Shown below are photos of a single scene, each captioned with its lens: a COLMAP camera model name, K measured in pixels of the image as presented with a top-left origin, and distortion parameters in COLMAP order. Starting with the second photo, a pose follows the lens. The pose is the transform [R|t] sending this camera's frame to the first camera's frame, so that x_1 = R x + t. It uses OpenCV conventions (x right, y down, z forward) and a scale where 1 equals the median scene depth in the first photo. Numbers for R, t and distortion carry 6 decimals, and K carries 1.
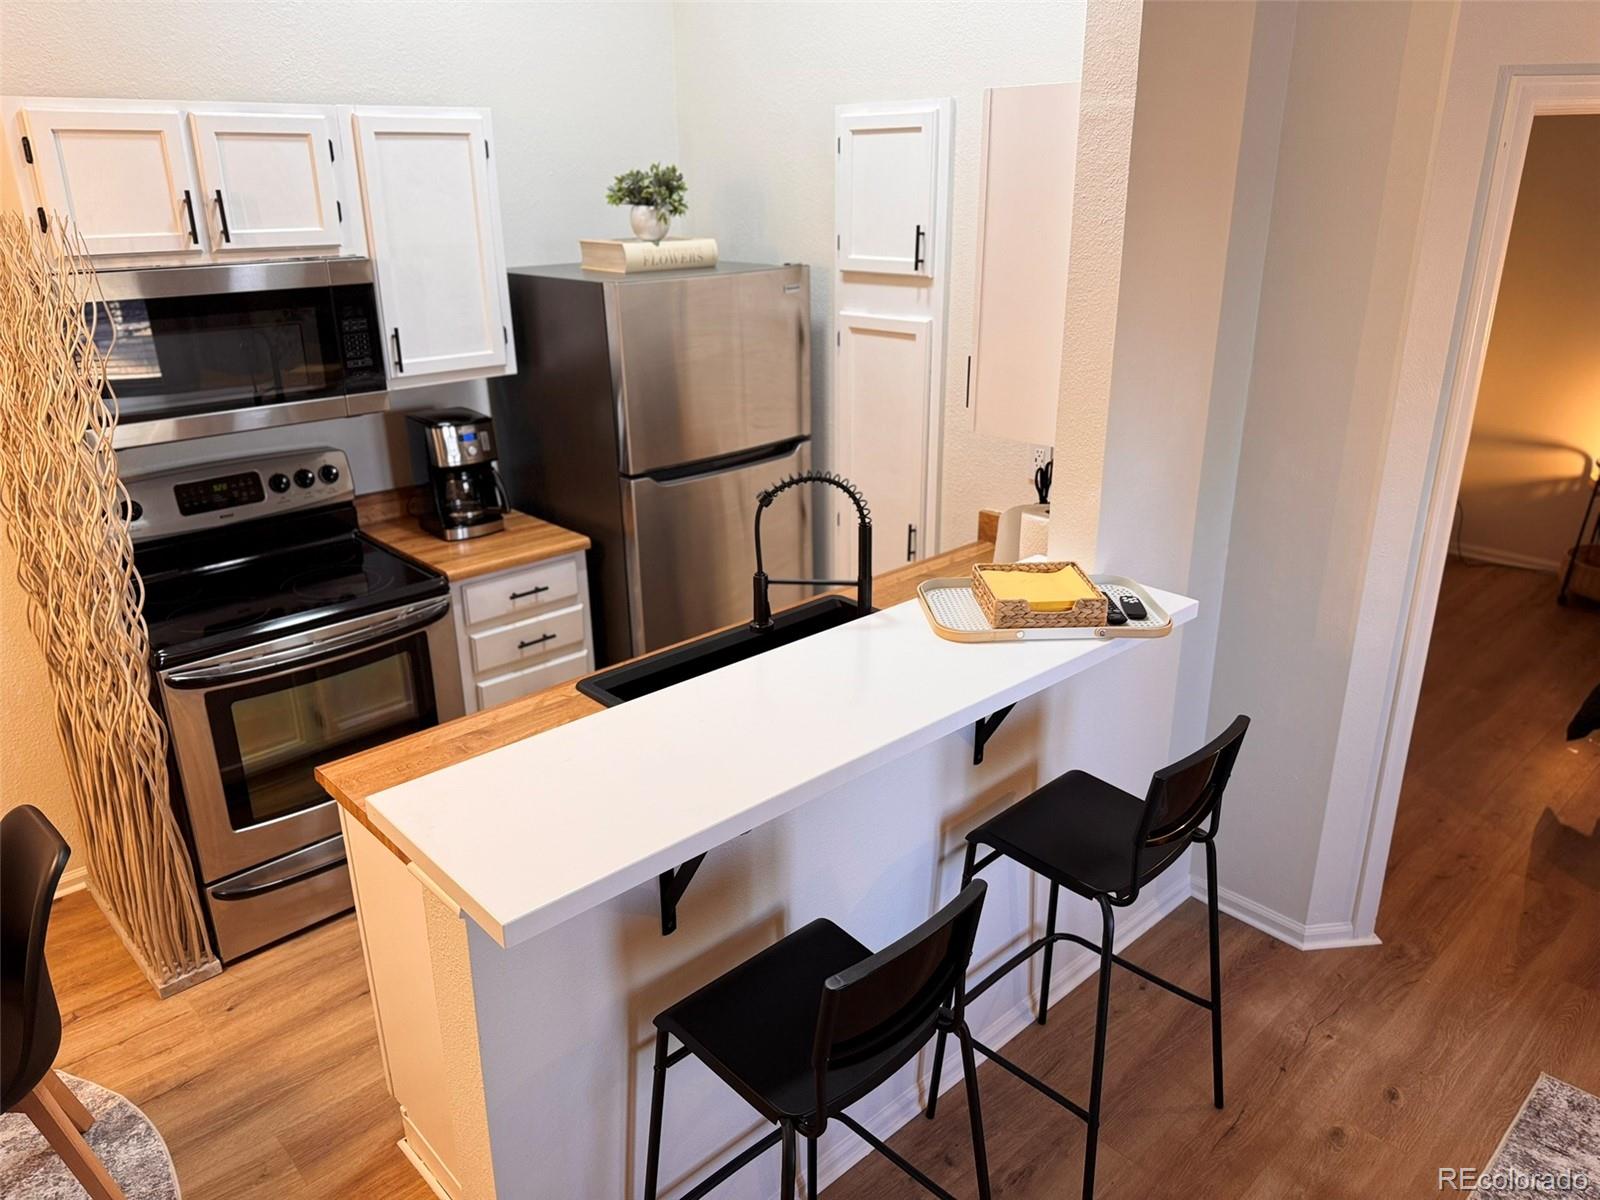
lens RADIAL K [[1115.9, 0, 800.0], [0, 1115.9, 600.0], [0, 0, 1]] dist [0.126434, -0.179297]
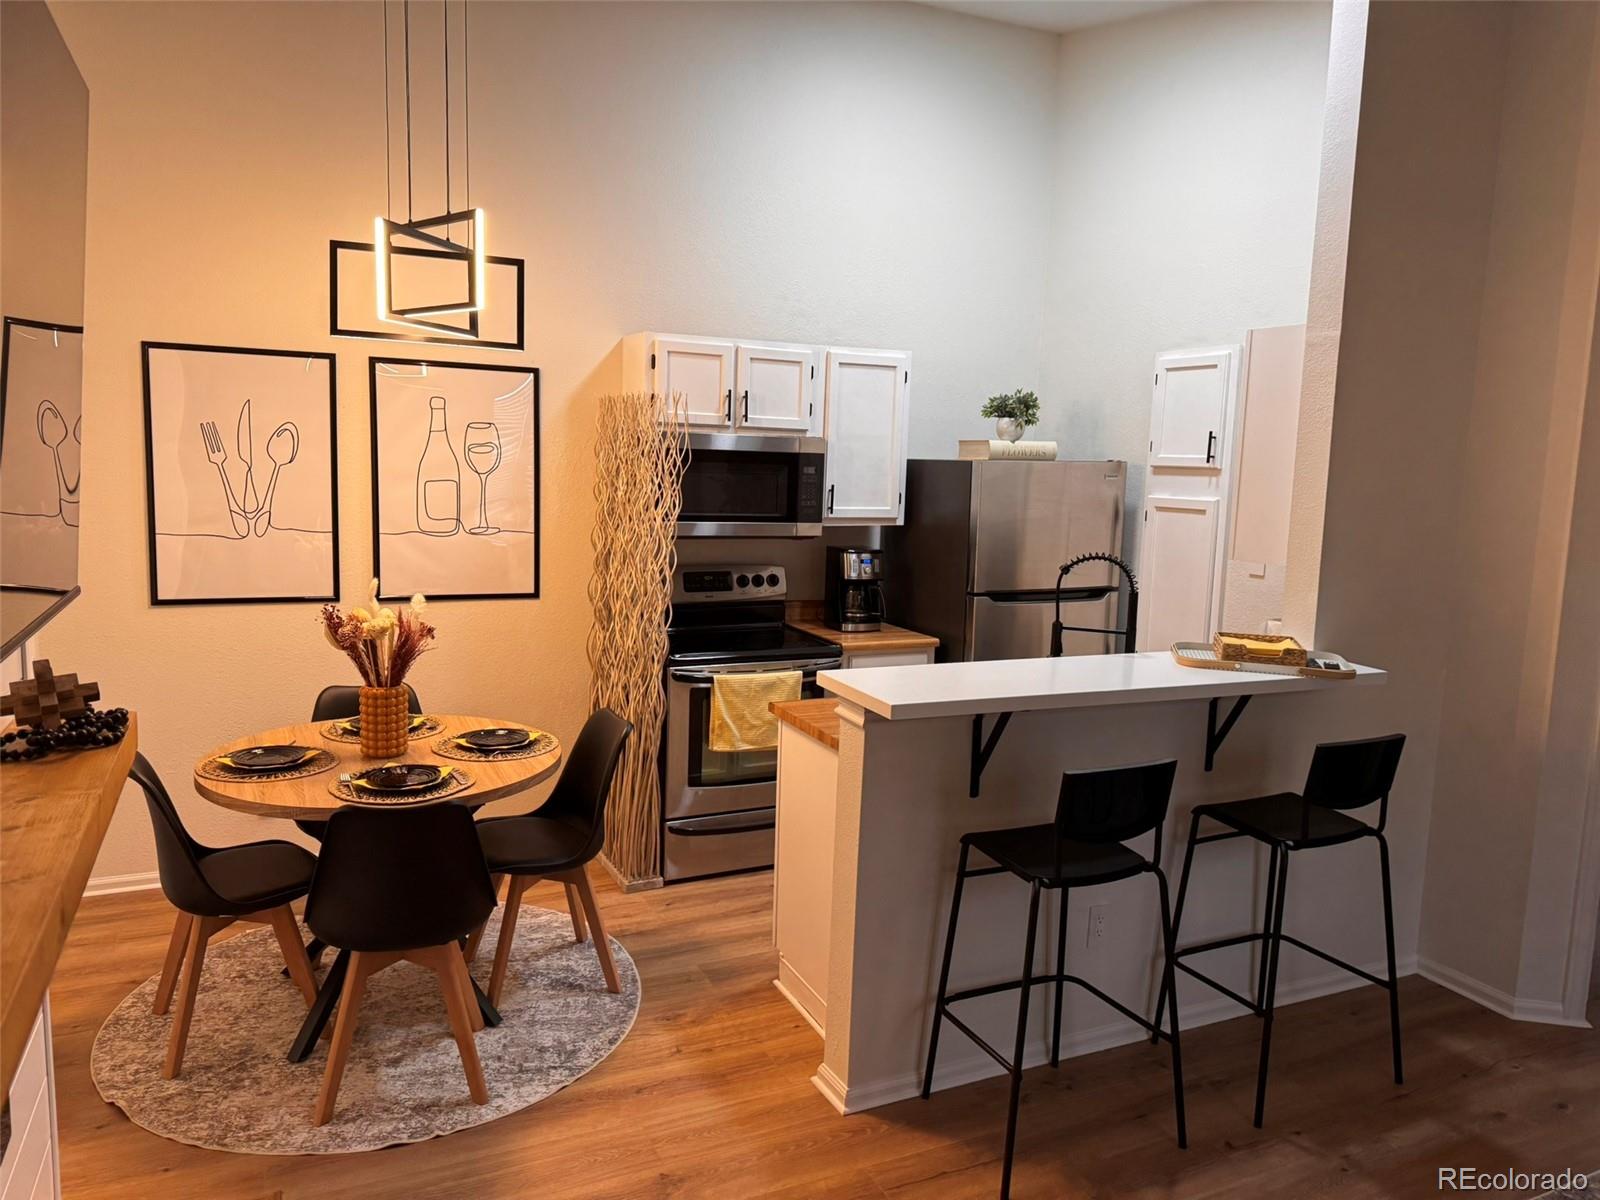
lens RADIAL K [[1135.3, 0, 800.0], [0, 1135.3, 600.0], [0, 0, 1]] dist [0.081123, -0.096628]
pose [[0.951029, 0.075781, -0.299668, 0.063070], [-0.143776, 0.966673, -0.211832, 0.222107], [0.273628, 0.244543, 0.930229, -0.355748]]
